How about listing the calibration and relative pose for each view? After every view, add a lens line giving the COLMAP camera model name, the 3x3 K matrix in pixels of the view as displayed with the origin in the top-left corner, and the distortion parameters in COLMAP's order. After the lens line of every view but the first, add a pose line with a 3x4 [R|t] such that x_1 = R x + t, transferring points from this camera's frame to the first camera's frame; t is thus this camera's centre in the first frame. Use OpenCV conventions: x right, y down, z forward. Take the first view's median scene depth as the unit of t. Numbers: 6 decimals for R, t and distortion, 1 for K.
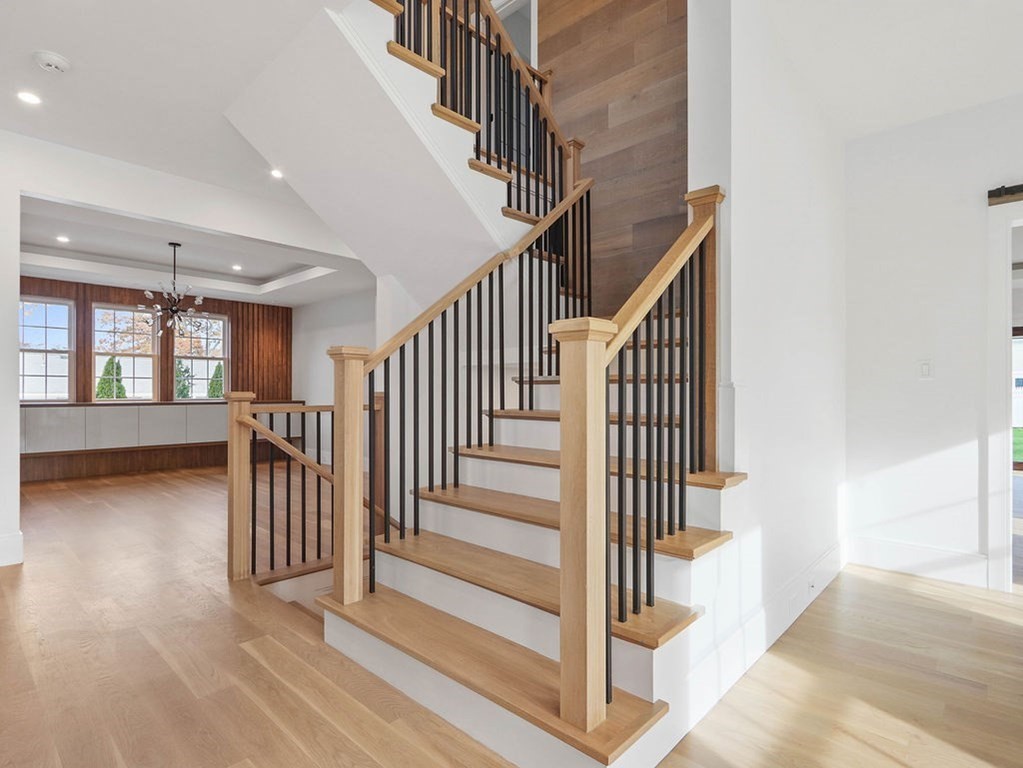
lens RADIAL K [[552.0, 0, 511.5], [0, 552.0, 384.0], [0, 0, 1]] dist [-0.001543, -0.000283]
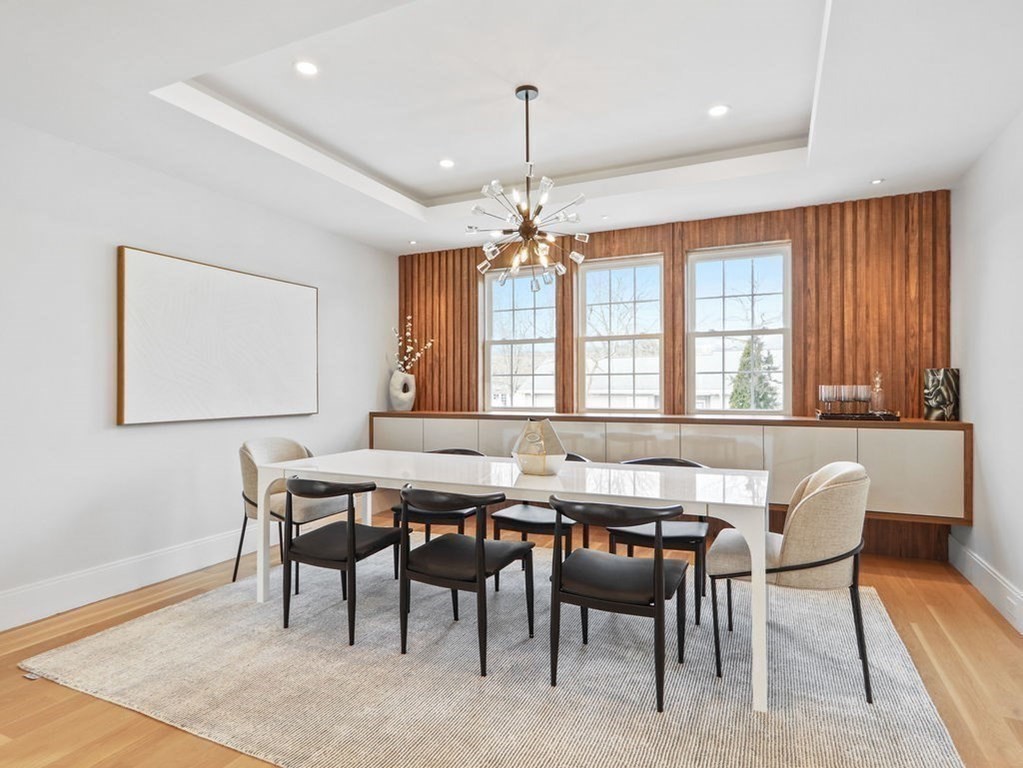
lens RADIAL K [[552.0, 0, 511.5], [0, 552.0, 384.0], [0, 0, 1]] dist [-0.001543, -0.000283]
pose [[0.315106, -0.008229, -0.949021, -0.126234], [0.018682, 0.999822, -0.002467, -0.001124], [0.948873, -0.016952, 0.315204, 0.606730]]
